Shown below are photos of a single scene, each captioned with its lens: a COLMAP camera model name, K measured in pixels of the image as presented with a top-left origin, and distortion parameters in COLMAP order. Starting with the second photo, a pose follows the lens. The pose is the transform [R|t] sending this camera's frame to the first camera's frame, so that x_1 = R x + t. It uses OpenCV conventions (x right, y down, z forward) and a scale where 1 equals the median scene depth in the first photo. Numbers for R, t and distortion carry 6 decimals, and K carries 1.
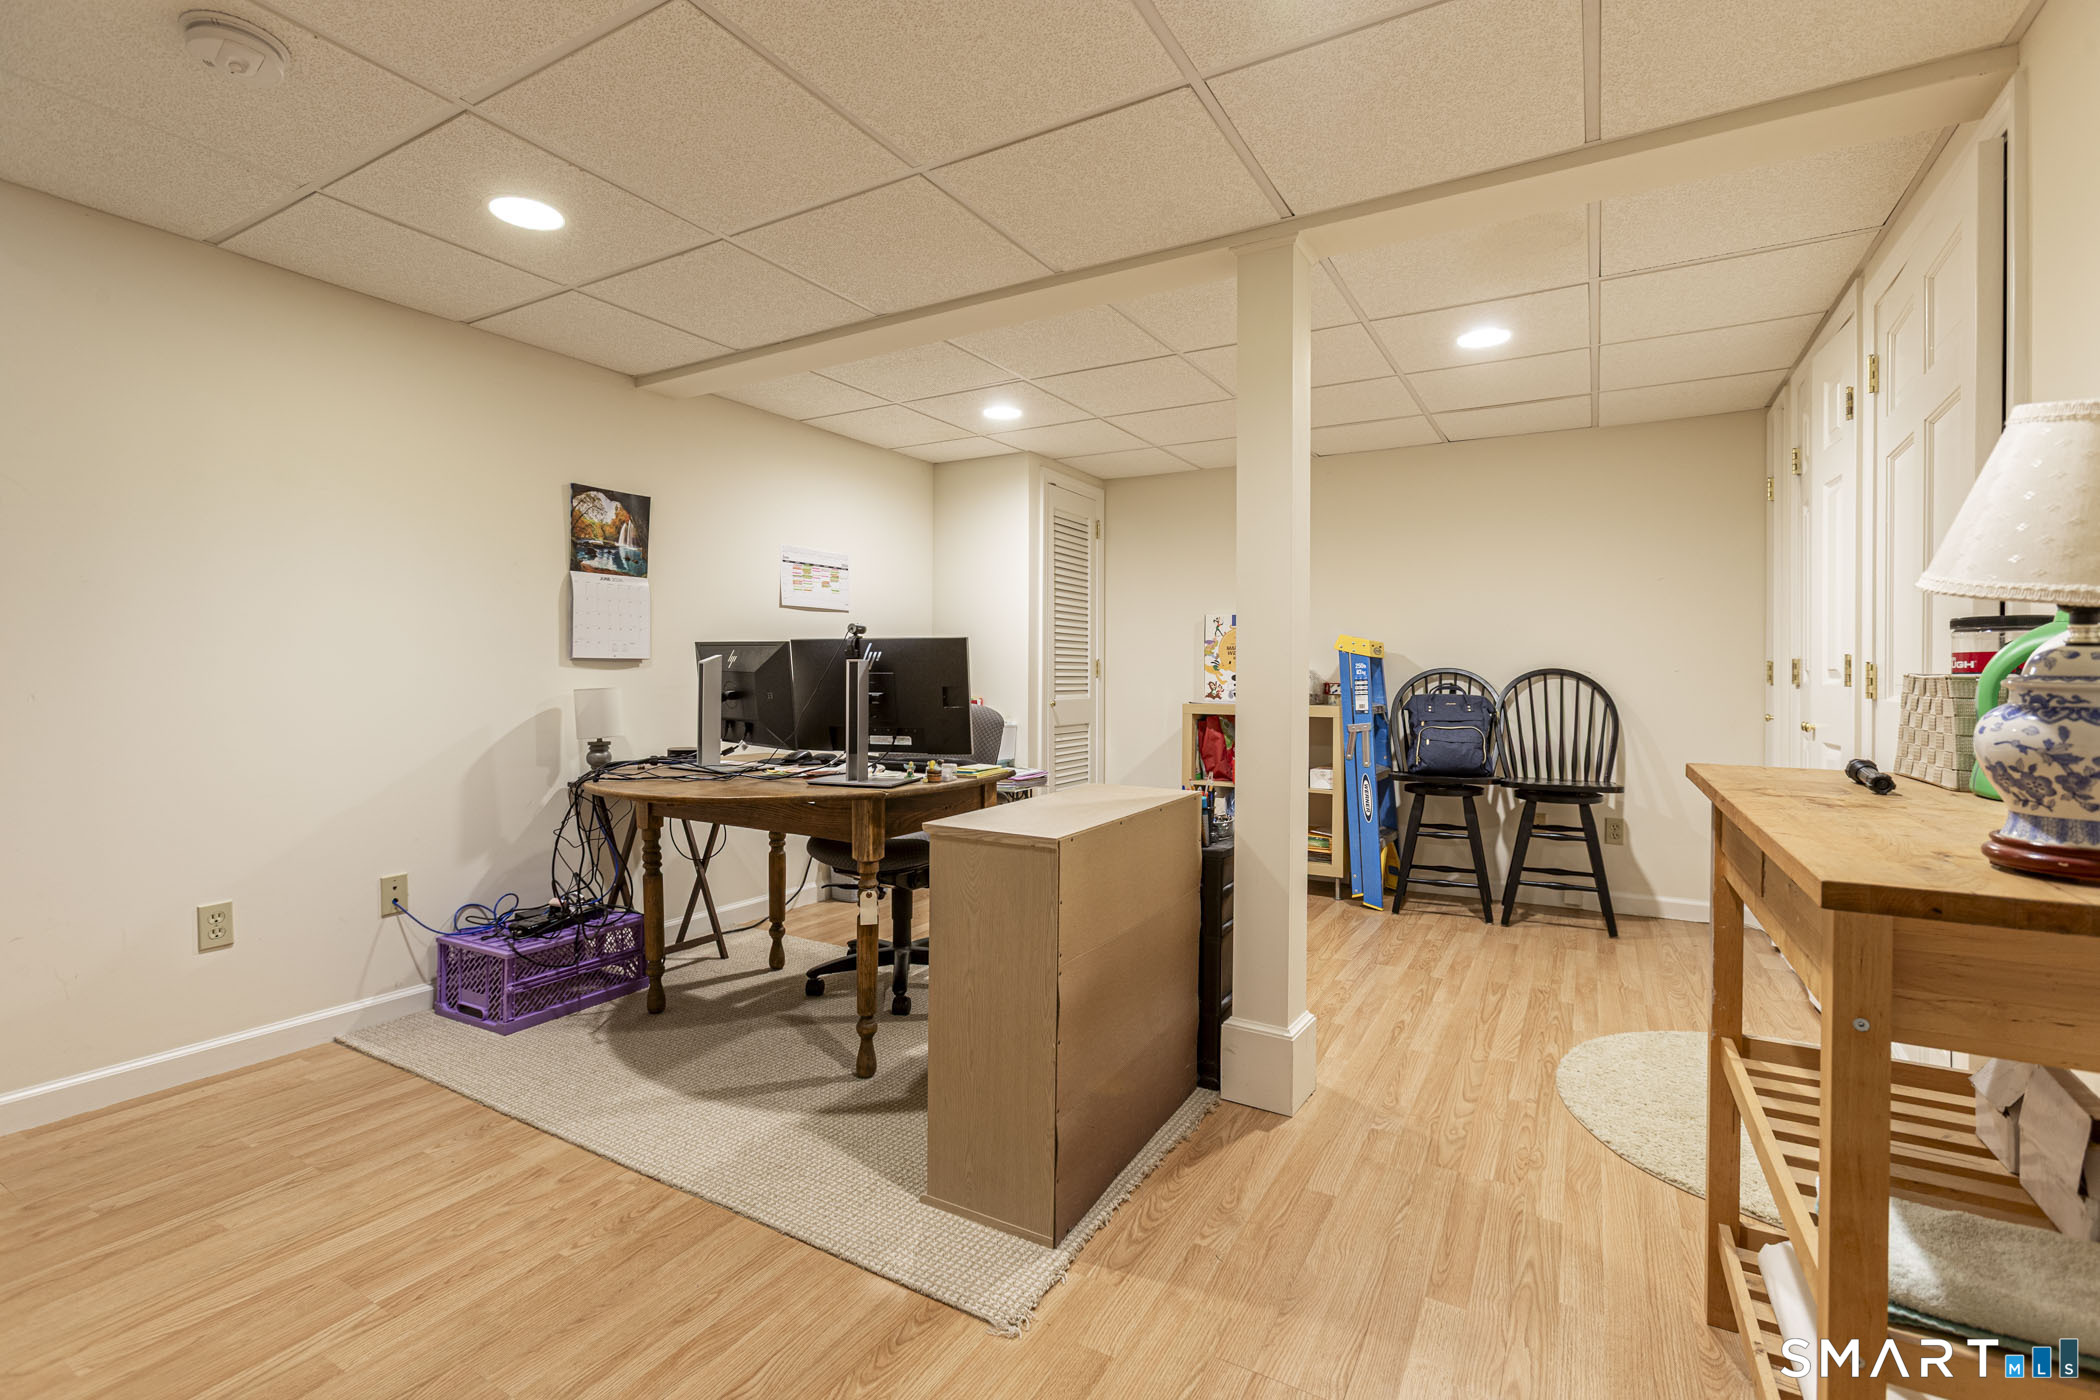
lens RADIAL K [[962.4, 0, 1044.4], [0, 962.4, 678.1], [0, 0, 1]] dist [-0.007062, 0.006555]
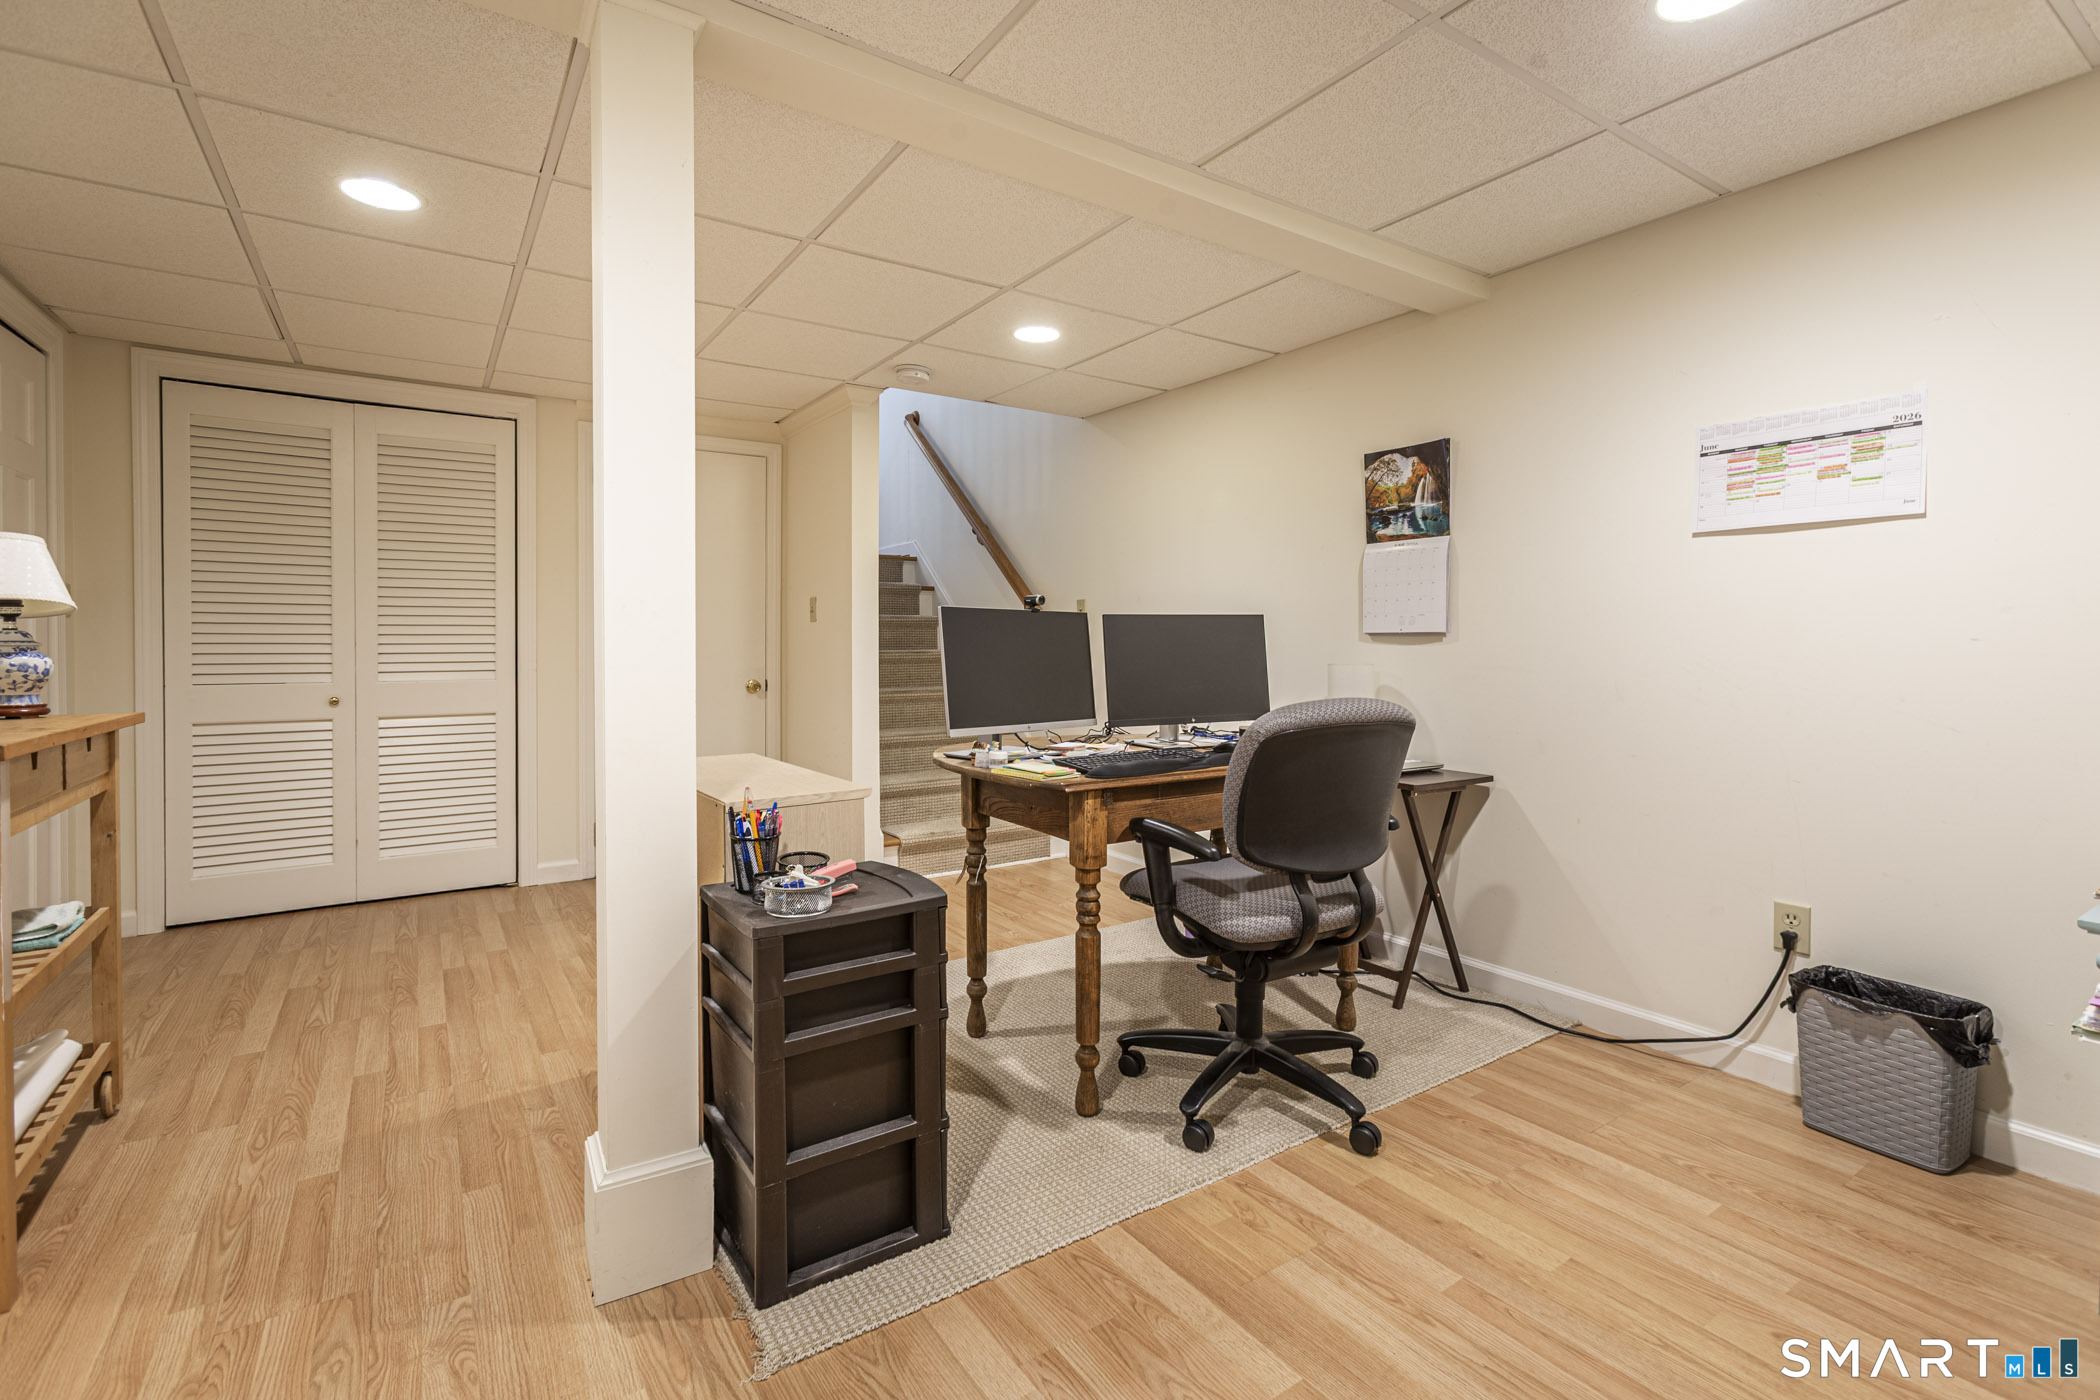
lens RADIAL K [[962.4, 0, 1062.9], [0, 962.4, 666.7], [0, 0, 1]] dist [-0.007062, 0.006555]
pose [[-0.440986, 0.016800, -0.897357, 0.513033], [-0.009108, 0.999690, 0.023192, -0.006256], [0.897468, 0.018401, -0.440696, 1.123711]]
